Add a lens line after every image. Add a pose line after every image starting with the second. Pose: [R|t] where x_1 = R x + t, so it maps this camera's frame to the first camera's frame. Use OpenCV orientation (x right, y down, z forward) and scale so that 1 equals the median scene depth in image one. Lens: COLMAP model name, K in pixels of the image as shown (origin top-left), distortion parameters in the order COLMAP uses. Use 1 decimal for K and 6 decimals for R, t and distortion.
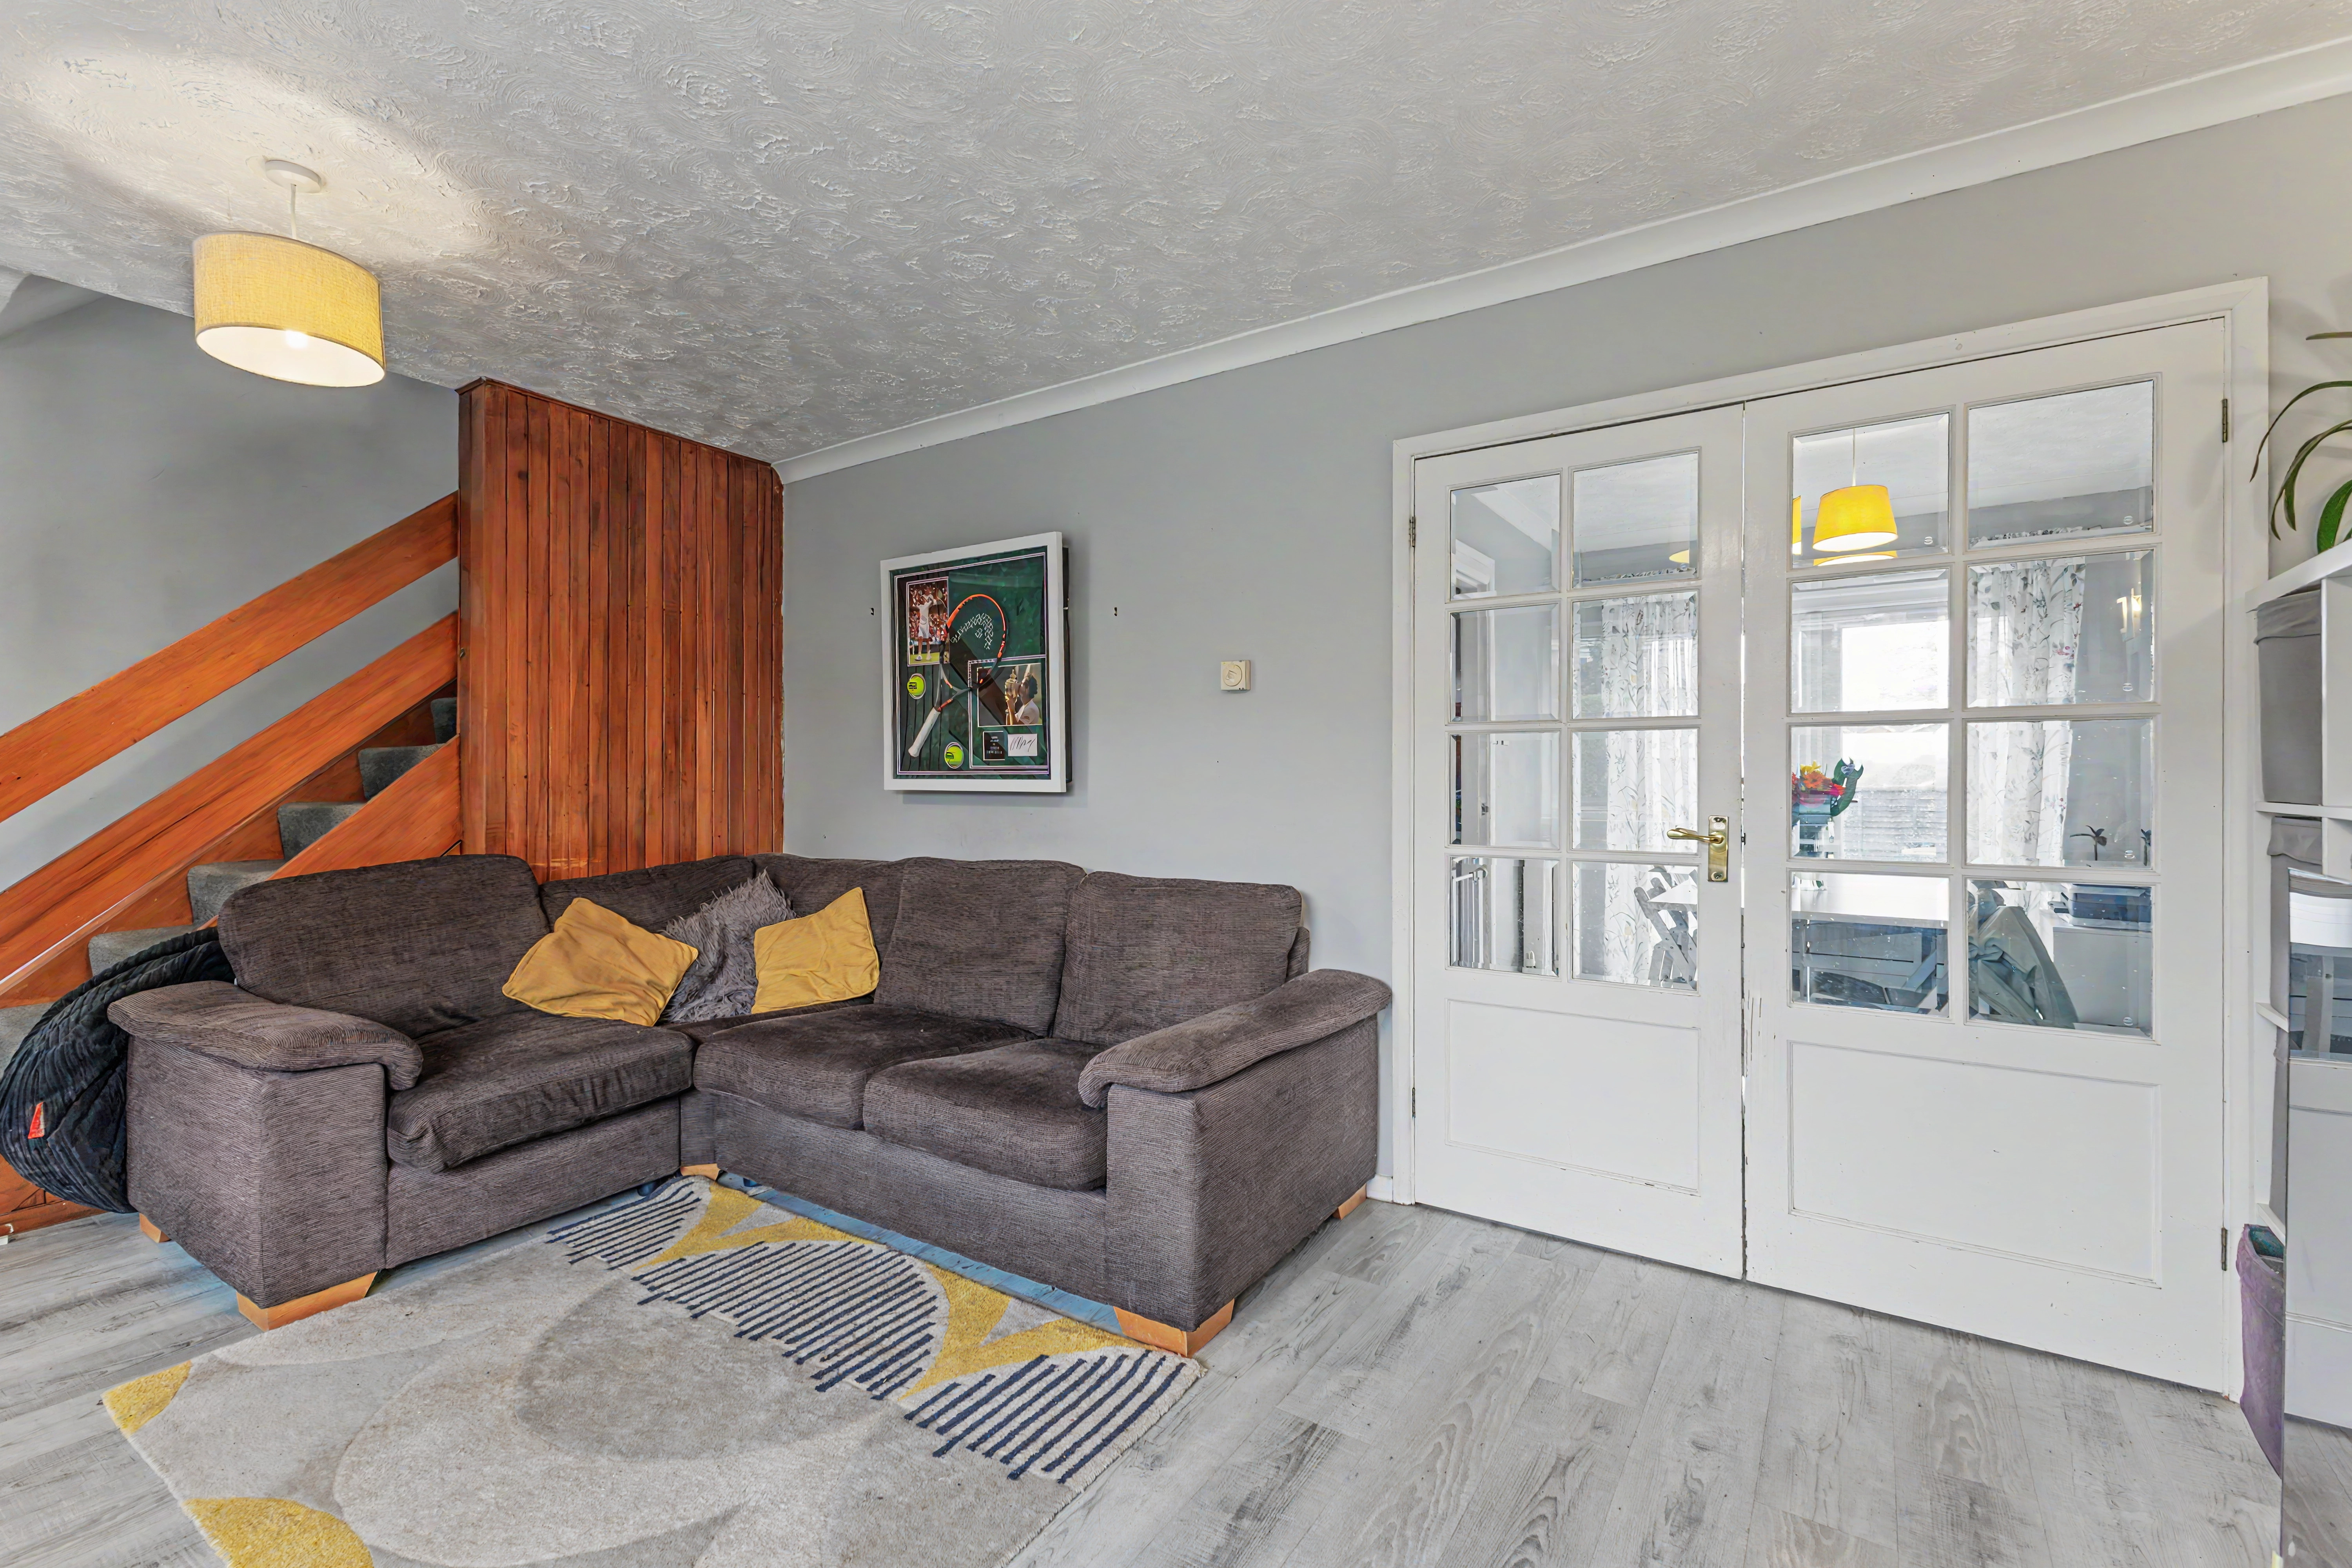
lens RADIAL K [[1021.4, 0, 1175.6], [0, 1021.4, 779.6], [0, 0, 1]] dist [0.002746, 0.000201]
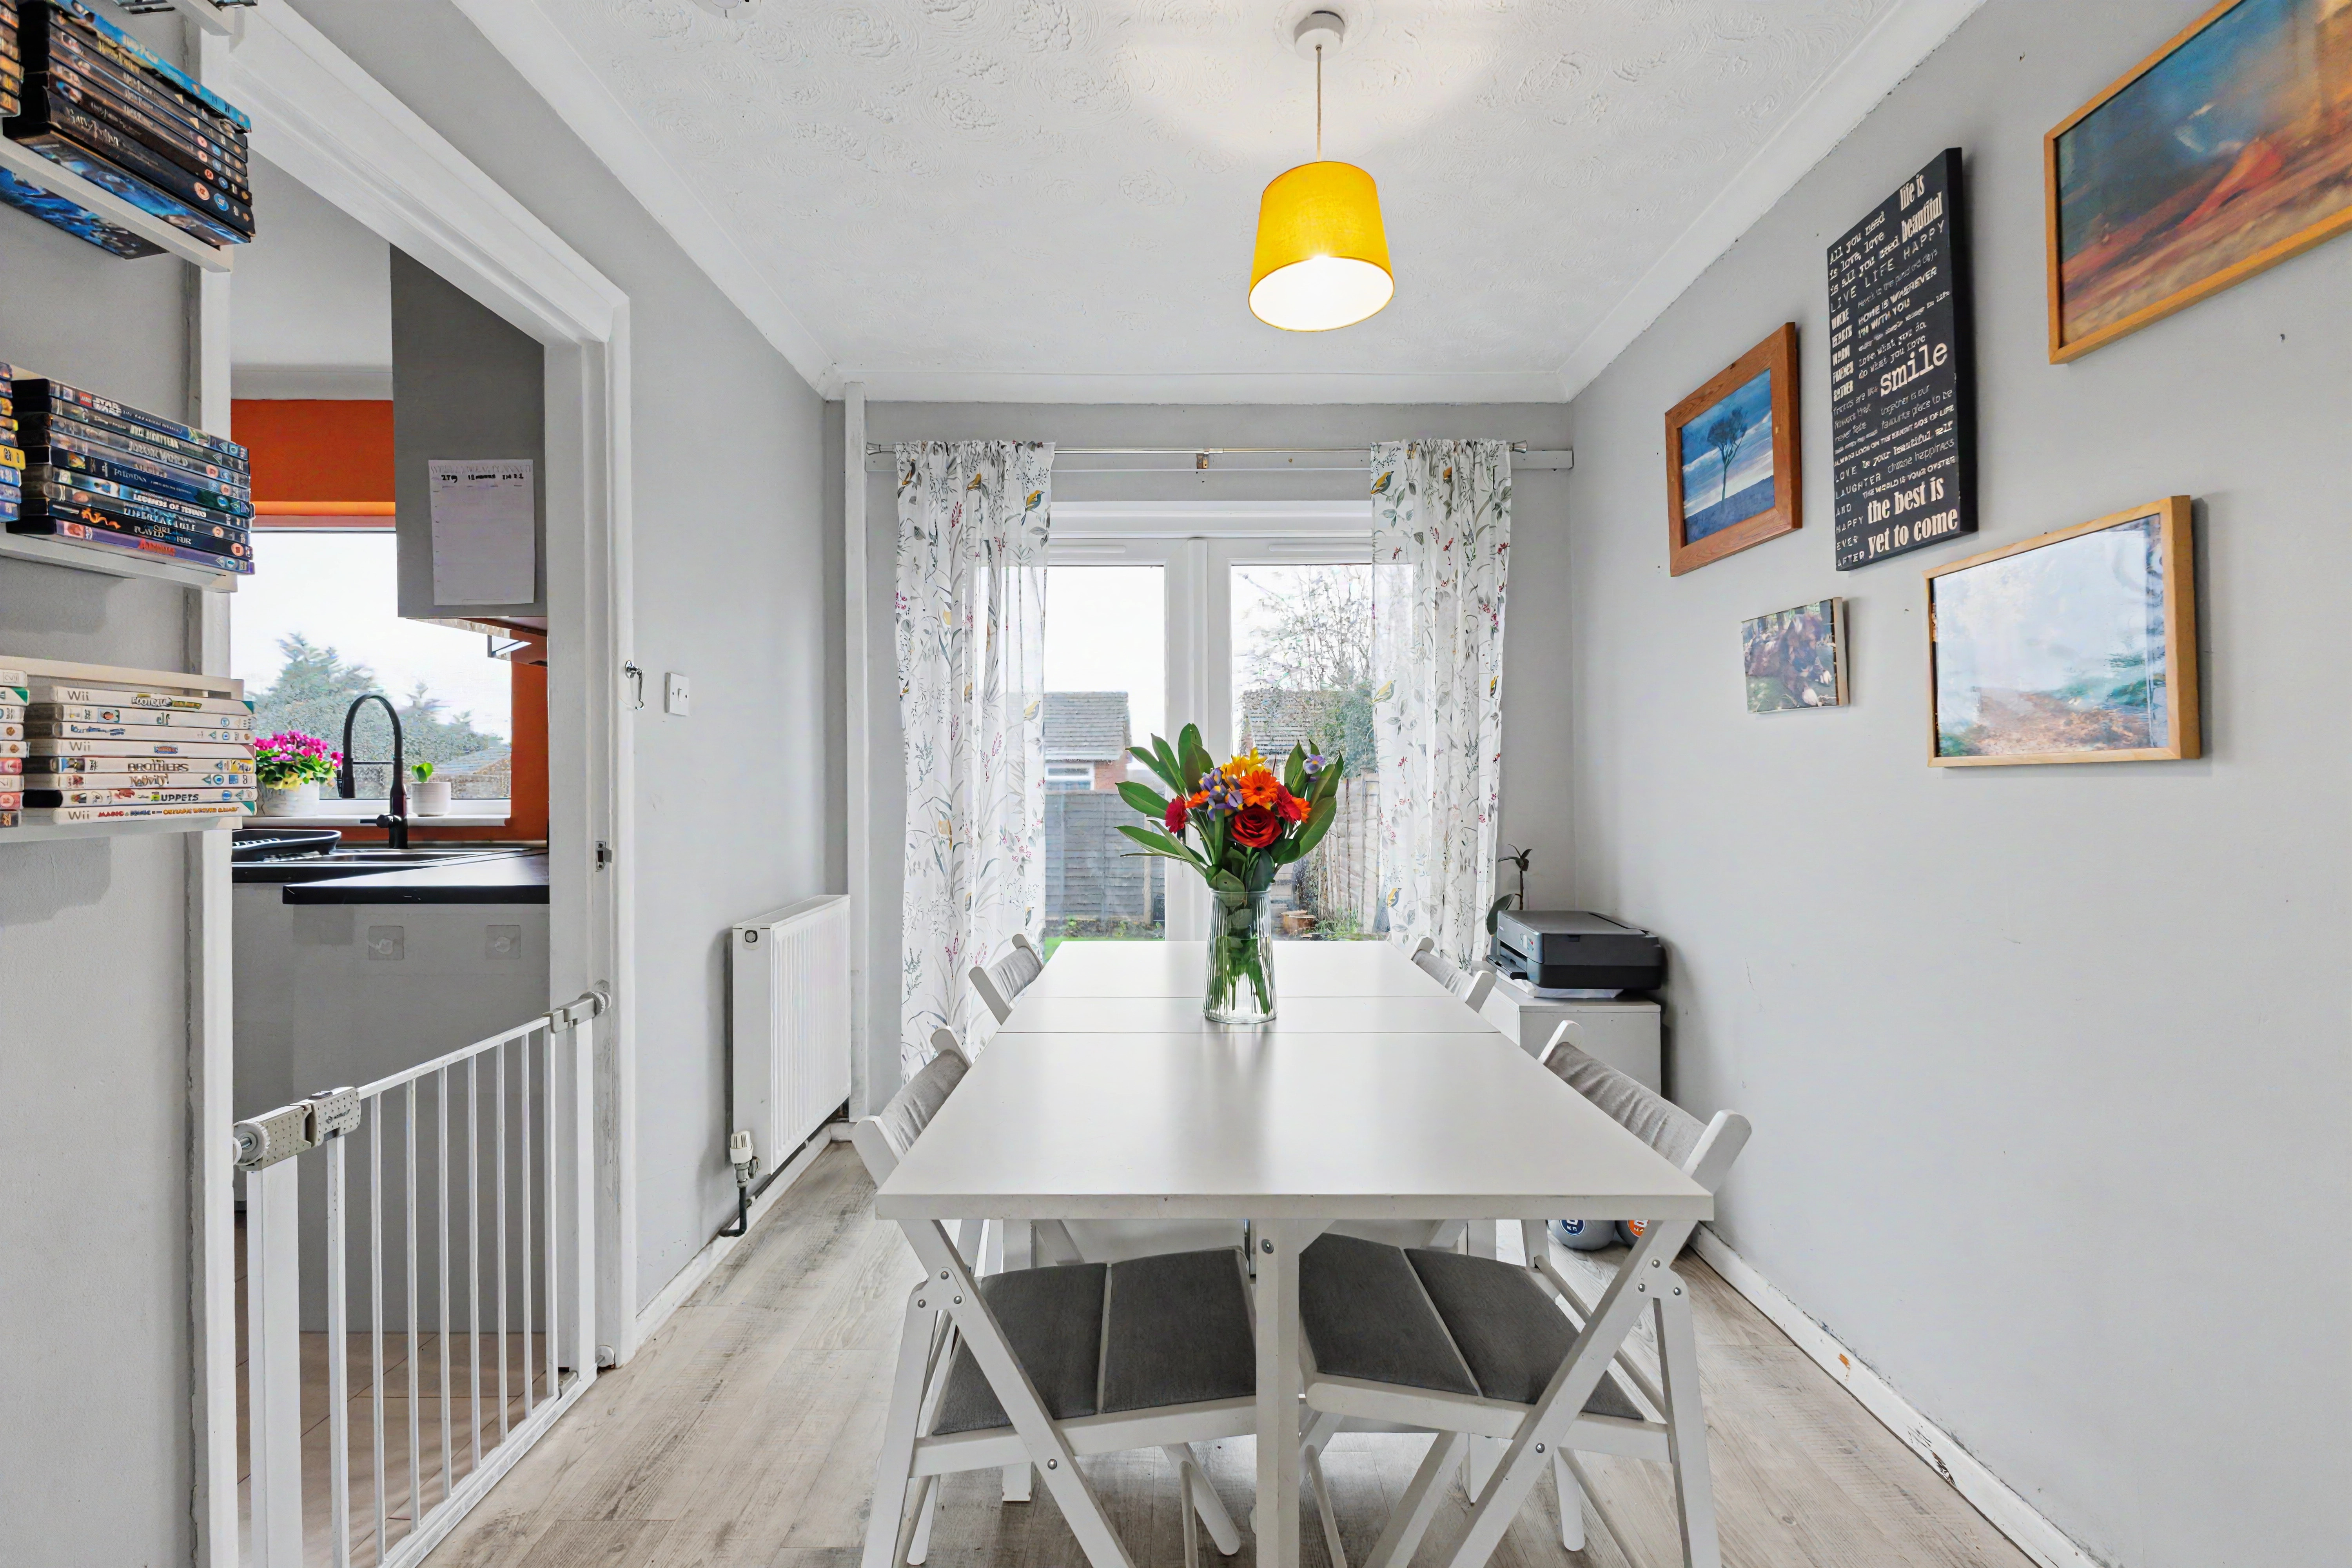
lens RADIAL K [[1021.4, 0, 1165.2], [0, 1021.4, 777.7], [0, 0, 1]] dist [0.002746, 0.000201]
pose [[0.837586, -0.001486, 0.546304, 0.265693], [0.004067, 0.999986, -0.003514, -0.001912], [-0.546291, 0.005165, 0.837580, 0.500272]]
